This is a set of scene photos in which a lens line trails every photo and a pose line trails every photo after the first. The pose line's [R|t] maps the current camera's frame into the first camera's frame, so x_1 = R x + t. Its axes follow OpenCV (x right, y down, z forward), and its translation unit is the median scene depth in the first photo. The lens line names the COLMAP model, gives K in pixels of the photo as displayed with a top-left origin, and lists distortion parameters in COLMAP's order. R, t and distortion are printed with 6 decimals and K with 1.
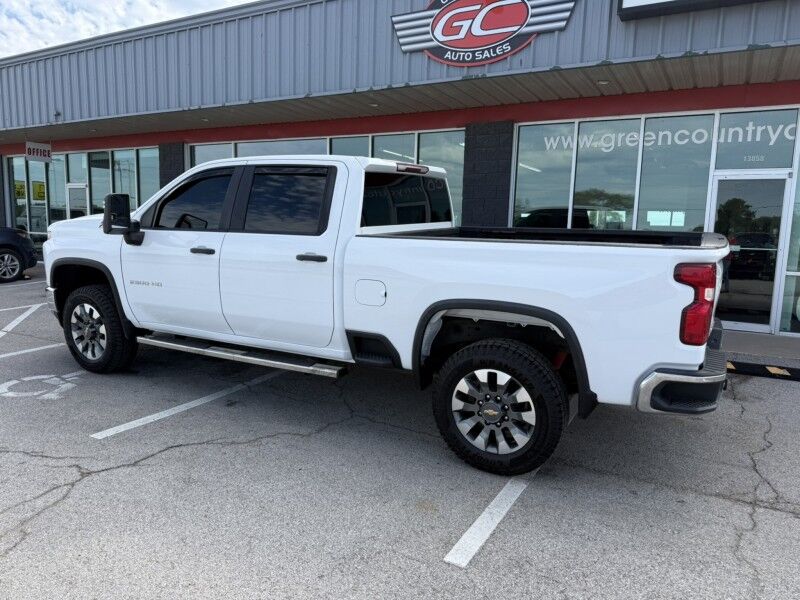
lens RADIAL K [[565.7, 0, 400.0], [0, 565.7, 298.6], [0, 0, 1]] dist [0.020834, -0.036003]
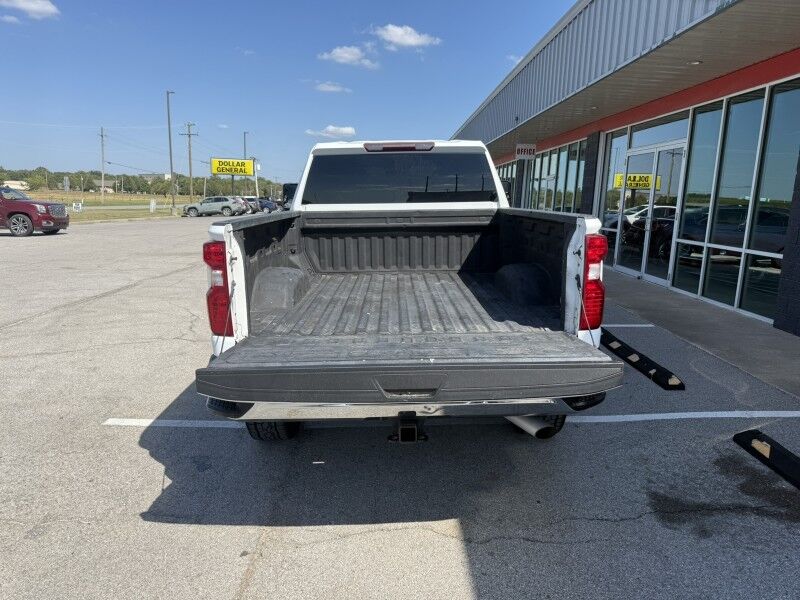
lens RADIAL K [[565.7, 0, 393.8], [0, 565.7, 299.8], [0, 0, 1]] dist [0.020834, -0.036003]
pose [[0.491310, 0.147242, -0.858449, 0.738972], [-0.133663, 0.986678, 0.092737, -0.040491], [0.860667, 0.069180, 0.504446, 0.376883]]
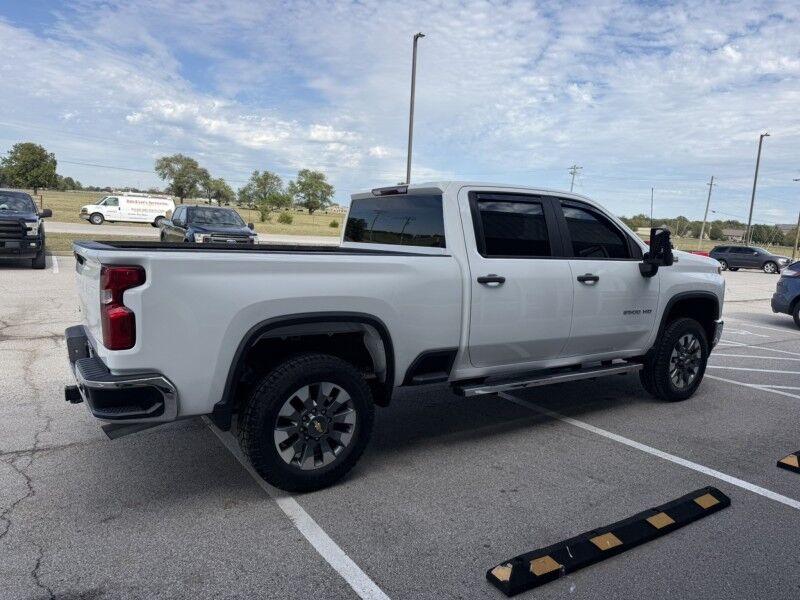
lens RADIAL K [[565.7, 0, 394.4], [0, 565.7, 303.2], [0, 0, 1]] dist [0.020834, -0.036003]
pose [[-0.480414, 0.080598, -0.873331, 0.745243], [-0.187207, 0.963396, 0.191891, -0.171751], [0.856829, 0.255681, -0.447740, 1.126035]]
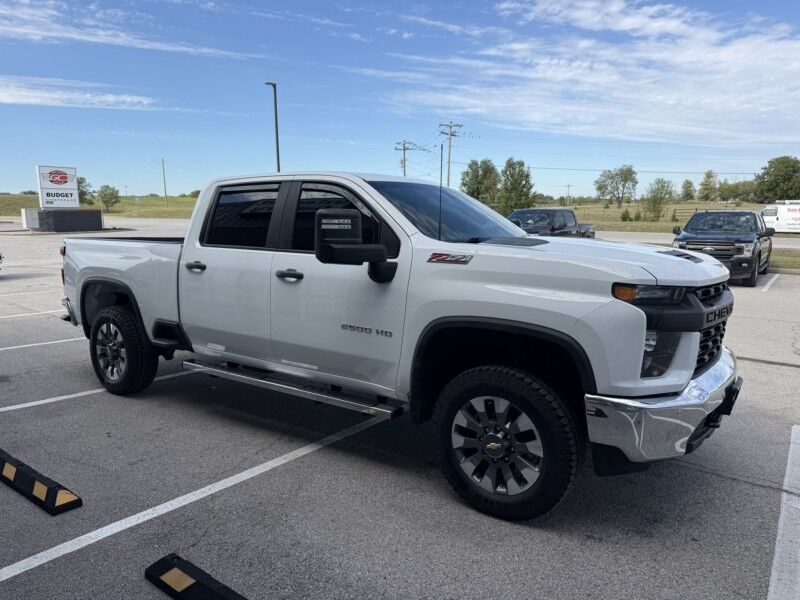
lens RADIAL K [[565.7, 0, 404.4], [0, 565.7, 299.4], [0, 0, 1]] dist [0.020834, -0.036003]
pose [[-0.992604, -0.037153, 0.115576, -0.299721], [-0.002342, 0.957703, 0.287750, -0.268131], [-0.121379, 0.285351, -0.950706, 1.620490]]
